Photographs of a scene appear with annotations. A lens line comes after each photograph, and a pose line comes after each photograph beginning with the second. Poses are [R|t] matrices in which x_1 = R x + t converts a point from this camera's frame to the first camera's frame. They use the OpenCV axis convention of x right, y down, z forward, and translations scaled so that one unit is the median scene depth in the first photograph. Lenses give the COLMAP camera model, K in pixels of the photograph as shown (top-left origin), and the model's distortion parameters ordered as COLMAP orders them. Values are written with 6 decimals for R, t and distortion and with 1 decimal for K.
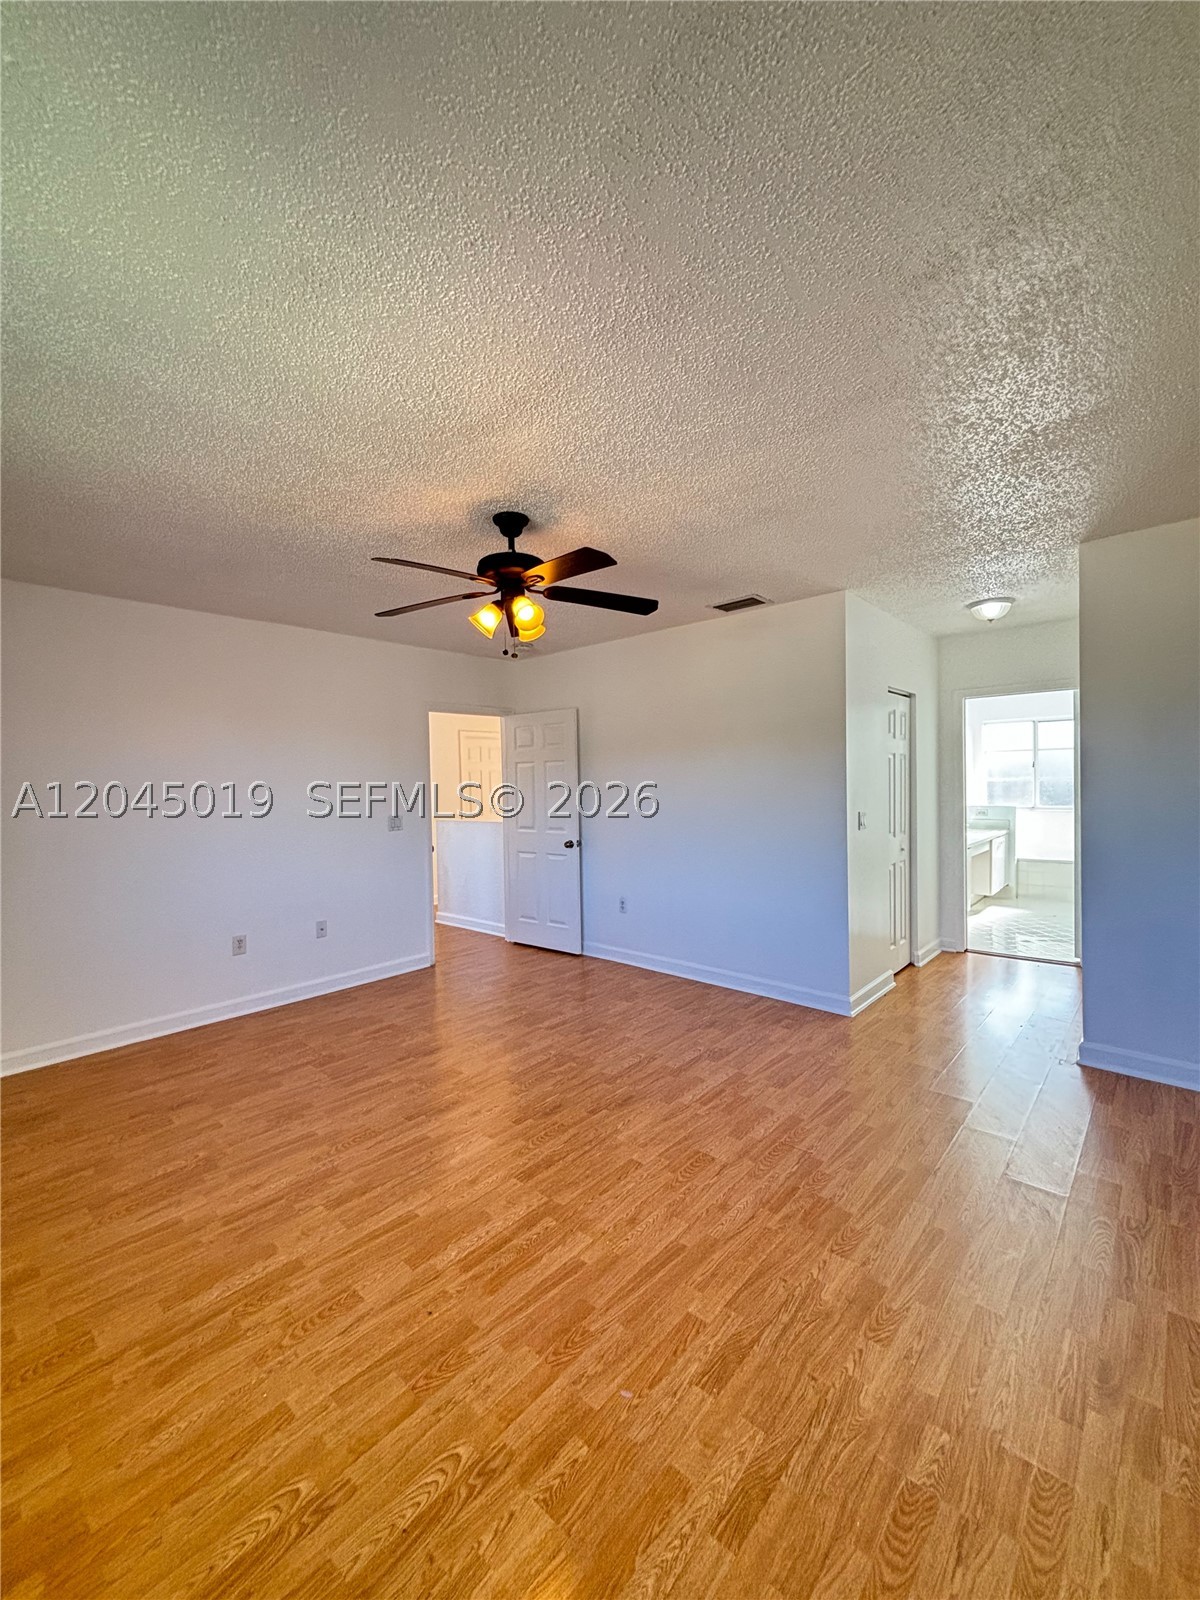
lens RADIAL K [[652.8, 0, 600.0], [0, 652.8, 800.0], [0, 0, 1]] dist [-0.001084, -0.000019]
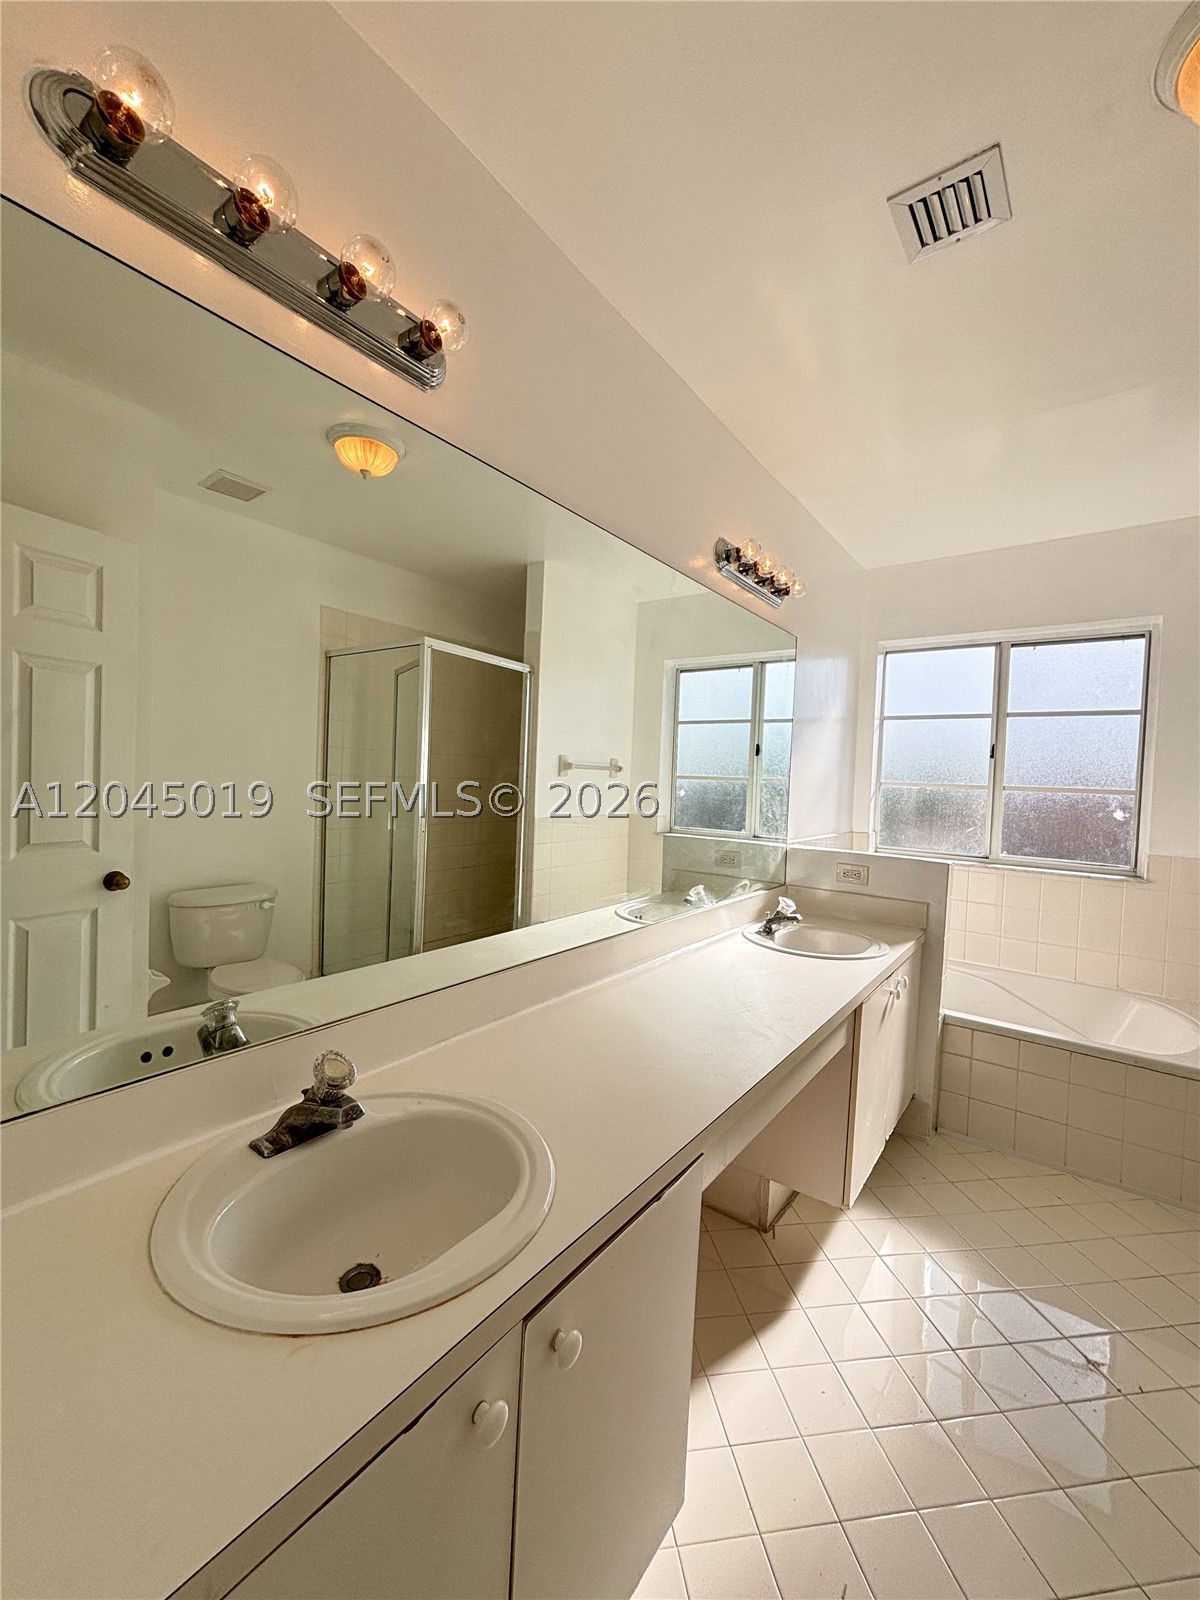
lens RADIAL K [[652.8, 0, 600.0], [0, 652.8, 800.0], [0, 0, 1]] dist [-0.001084, -0.000019]
pose [[0.994619, 0.048710, 0.091430, 0.410233], [-0.049248, 0.998780, 0.003637, -0.015971], [-0.091142, -0.008120, 0.995805, 0.655266]]
